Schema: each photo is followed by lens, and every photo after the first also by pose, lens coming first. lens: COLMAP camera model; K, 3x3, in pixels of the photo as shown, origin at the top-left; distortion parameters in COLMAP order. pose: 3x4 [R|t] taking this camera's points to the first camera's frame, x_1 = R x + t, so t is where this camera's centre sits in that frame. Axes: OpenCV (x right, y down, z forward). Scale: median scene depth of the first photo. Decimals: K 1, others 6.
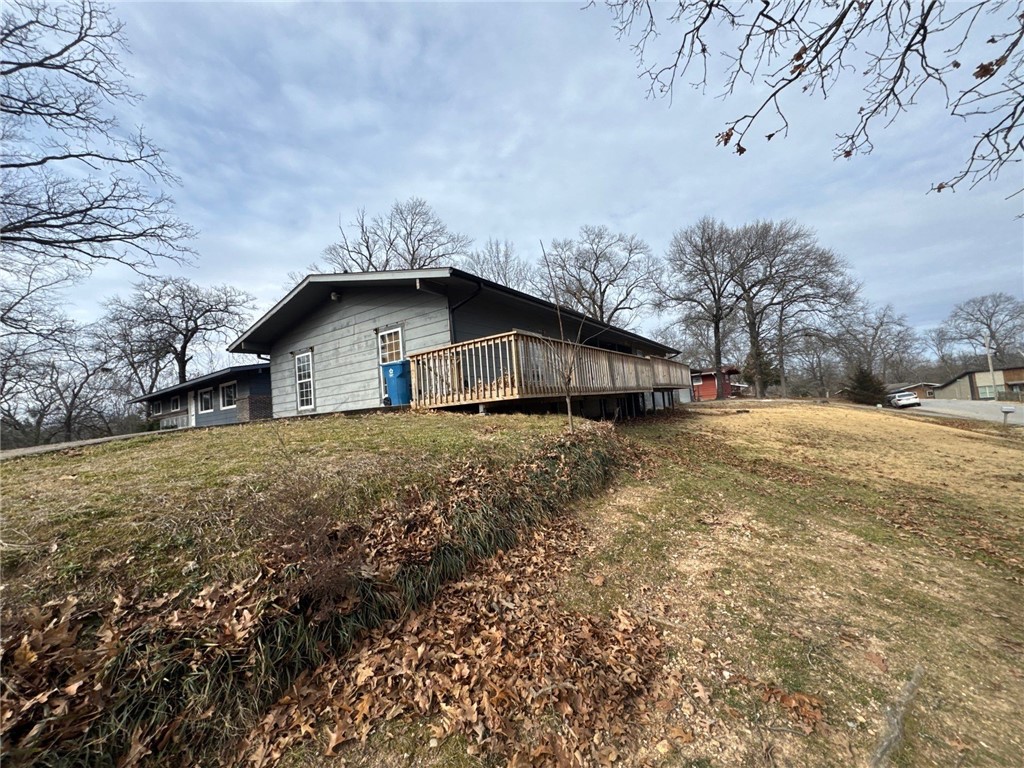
lens RADIAL K [[406.9, 0, 494.5], [0, 406.9, 390.0], [0, 0, 1]] dist [-0.004285, 0.000471]
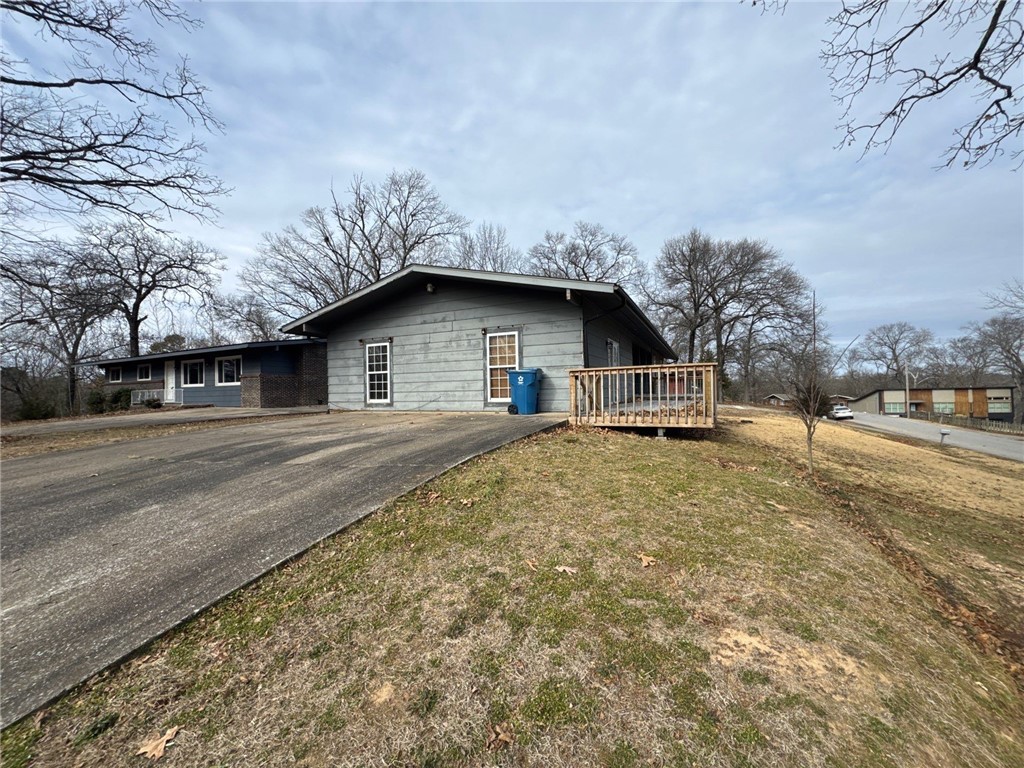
lens RADIAL K [[406.9, 0, 484.5], [0, 406.9, 381.9], [0, 0, 1]] dist [-0.004285, 0.000471]
pose [[0.987342, 0.069008, 0.142806, -0.191013], [-0.073374, 0.996978, 0.025528, -0.022823], [-0.140613, -0.035683, 0.989421, 0.025088]]
